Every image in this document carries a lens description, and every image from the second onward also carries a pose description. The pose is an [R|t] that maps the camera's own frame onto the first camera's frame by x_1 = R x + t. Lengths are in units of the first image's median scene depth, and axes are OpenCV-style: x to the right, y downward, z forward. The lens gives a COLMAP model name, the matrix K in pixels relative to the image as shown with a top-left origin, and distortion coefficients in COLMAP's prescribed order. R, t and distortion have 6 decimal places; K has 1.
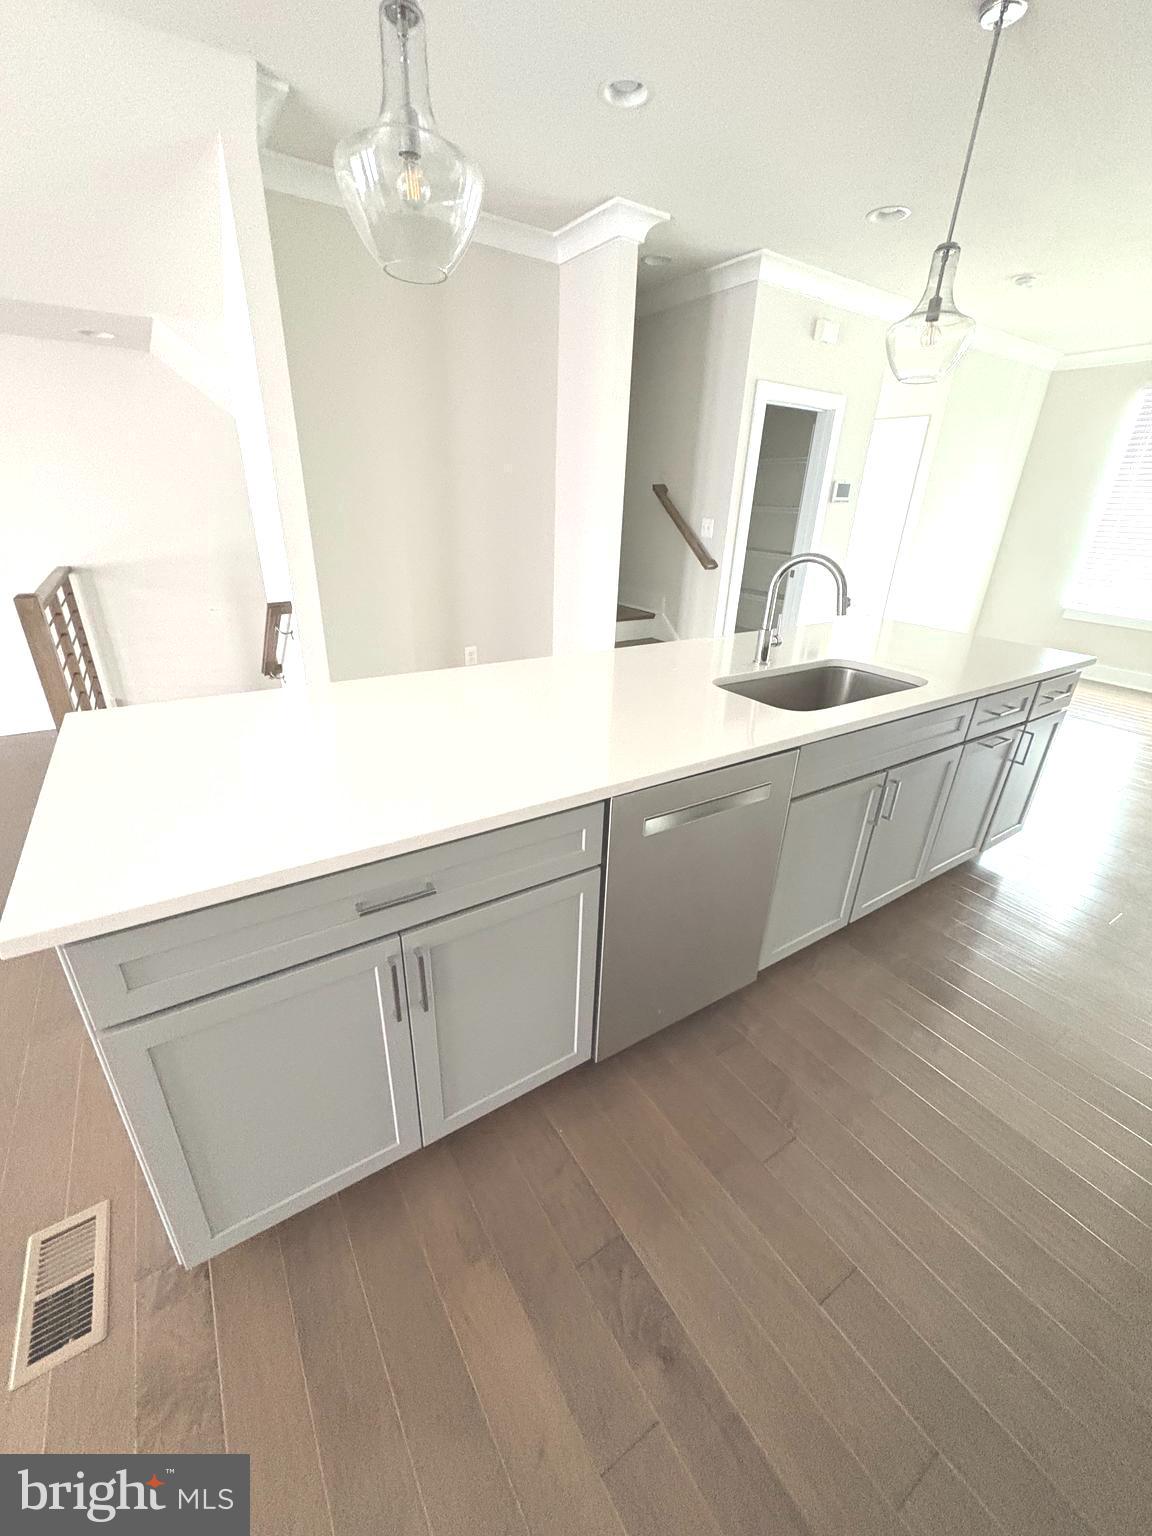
lens RADIAL K [[609.7, 0, 572.0], [0, 609.7, 767.0], [0, 0, 1]] dist [0.000467, 0.000406]
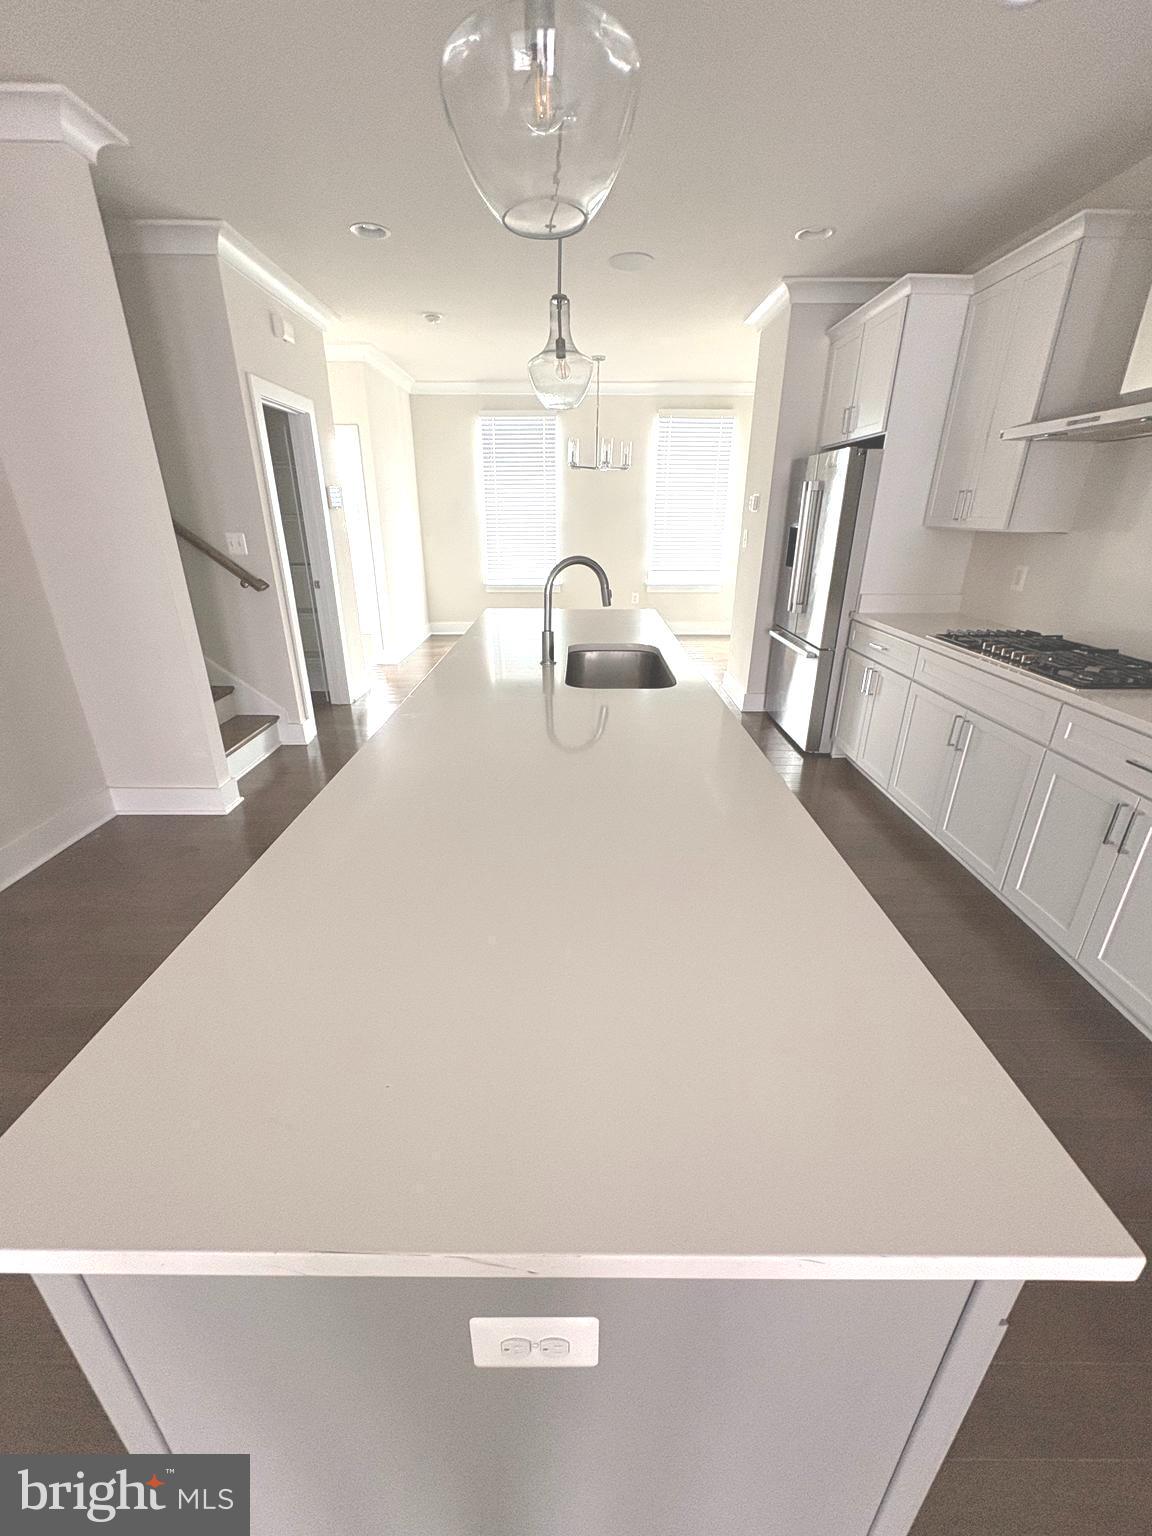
lens RADIAL K [[609.7, 0, 572.0], [0, 609.7, 767.0], [0, 0, 1]] dist [0.000467, 0.000406]
pose [[0.550231, -0.353784, 0.756362, -0.376460], [0.353758, 0.919267, 0.172634, -0.122886], [-0.756374, 0.172581, 0.630963, 0.234865]]
